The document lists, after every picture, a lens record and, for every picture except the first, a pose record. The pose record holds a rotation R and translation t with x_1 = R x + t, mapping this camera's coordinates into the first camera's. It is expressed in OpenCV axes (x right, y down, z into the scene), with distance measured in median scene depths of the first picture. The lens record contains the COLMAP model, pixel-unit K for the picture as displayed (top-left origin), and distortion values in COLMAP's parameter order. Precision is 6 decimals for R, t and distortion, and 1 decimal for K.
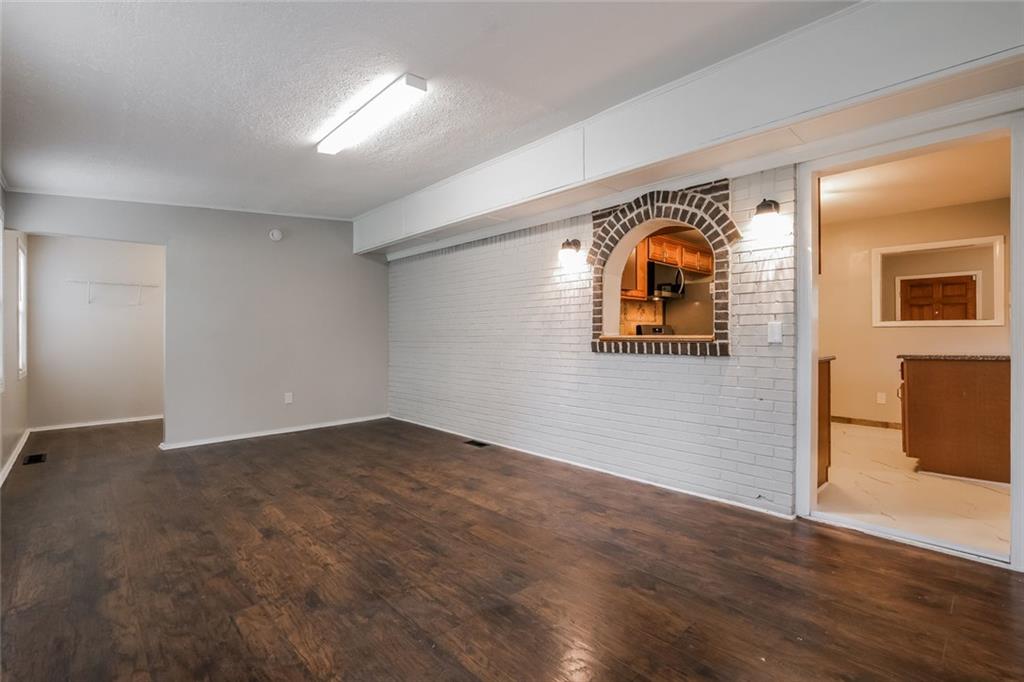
lens RADIAL K [[455.9, 0, 513.5], [0, 455.9, 334.9], [0, 0, 1]] dist [0.000998, 0.001551]
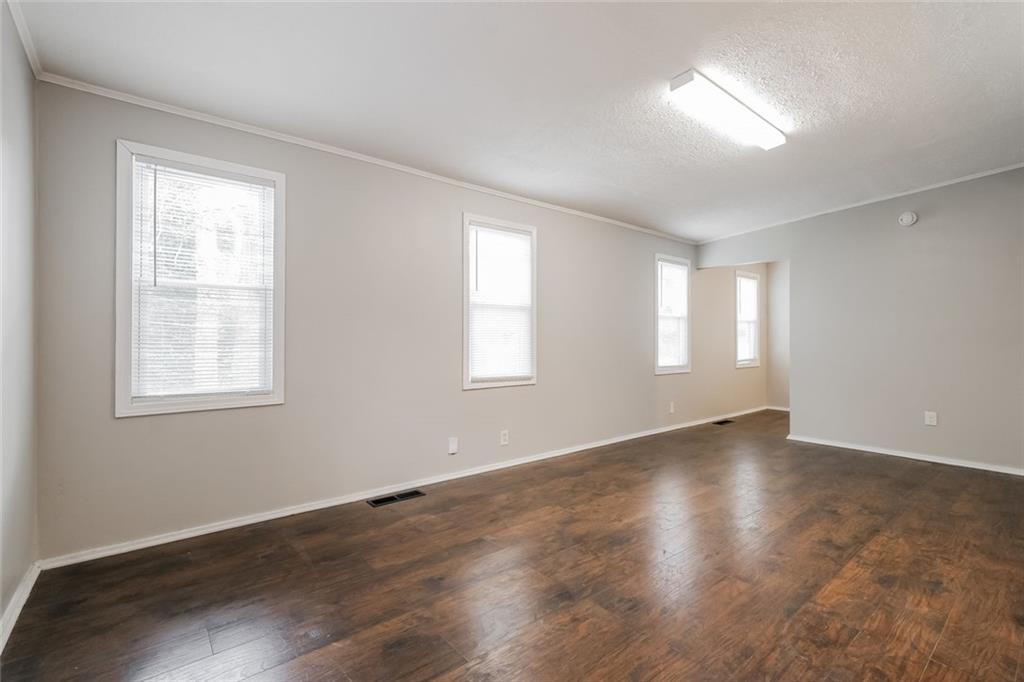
lens RADIAL K [[455.9, 0, 500.5], [0, 455.9, 337.3], [0, 0, 1]] dist [0.000998, 0.001551]
pose [[-0.085855, 0.001647, -0.996306, 0.654472], [-0.001718, 0.999997, 0.001801, -0.004996], [0.996306, 0.001866, -0.085852, 0.577182]]
